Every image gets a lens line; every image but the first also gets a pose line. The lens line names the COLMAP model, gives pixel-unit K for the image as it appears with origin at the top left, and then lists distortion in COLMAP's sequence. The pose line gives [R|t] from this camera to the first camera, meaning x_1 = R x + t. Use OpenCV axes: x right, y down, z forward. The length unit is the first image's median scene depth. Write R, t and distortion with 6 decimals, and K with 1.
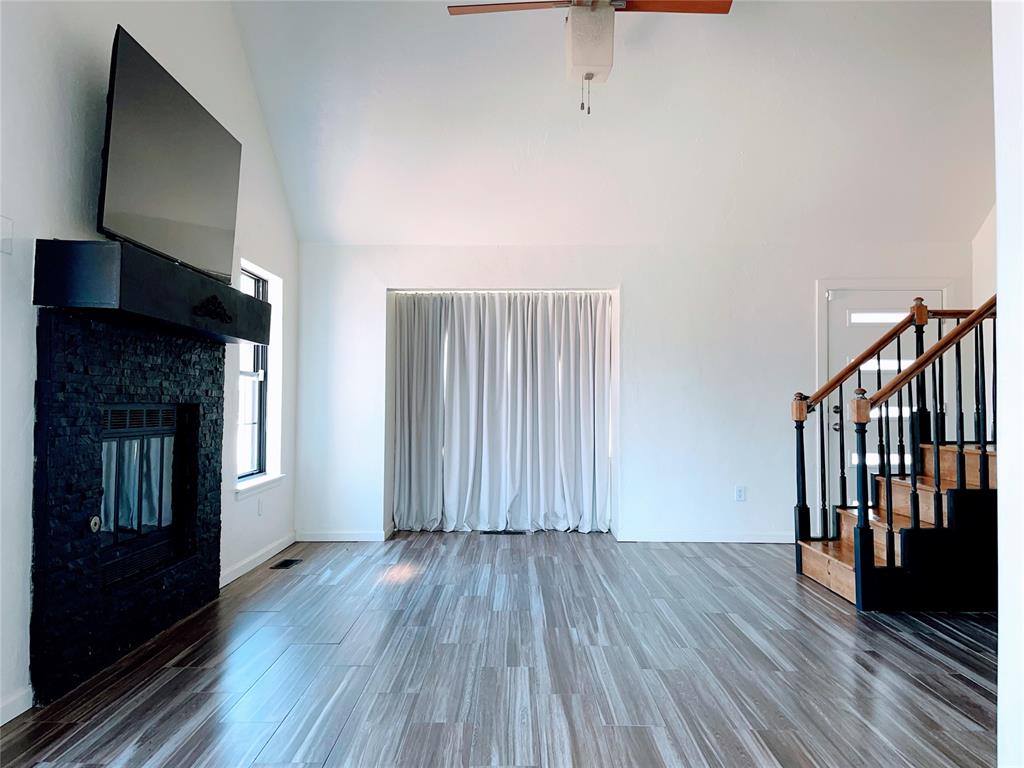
lens RADIAL K [[764.7, 0, 512.0], [0, 764.7, 384.0], [0, 0, 1]] dist [0.096466, -0.123170]
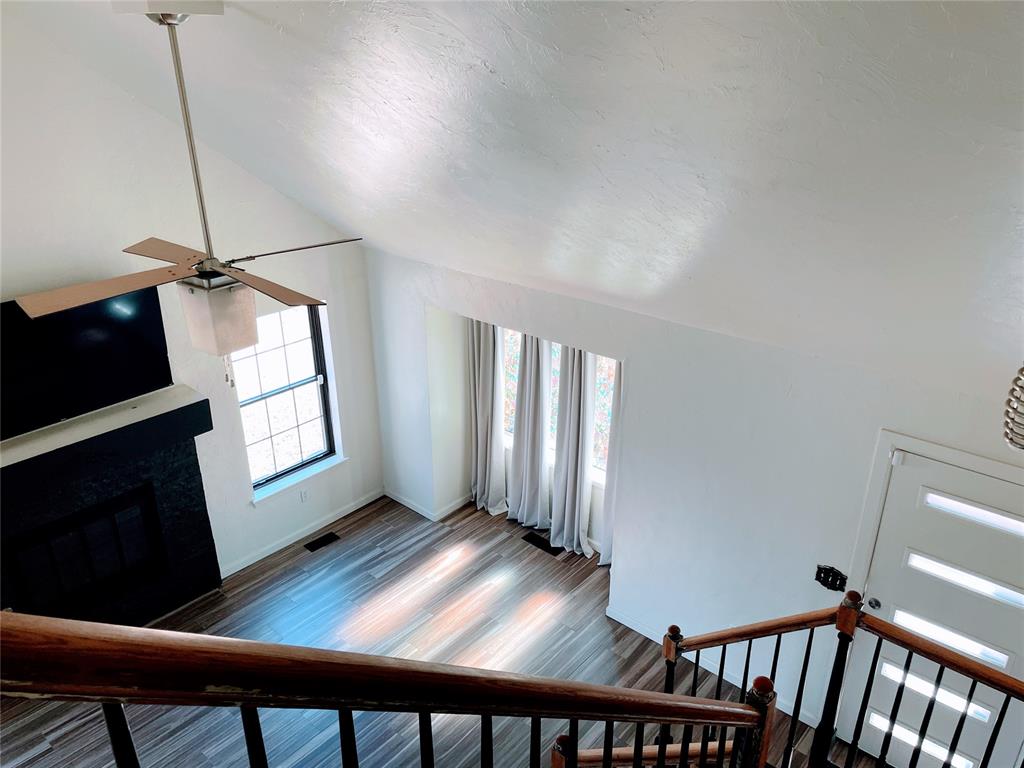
lens RADIAL K [[764.7, 0, 512.0], [0, 764.7, 384.0], [0, 0, 1]] dist [0.096466, -0.123170]
pose [[0.756231, 0.257629, -0.601450, 0.960357], [0.021237, 0.909071, 0.416100, -0.786390], [0.653960, -0.327441, 0.681996, 0.666872]]
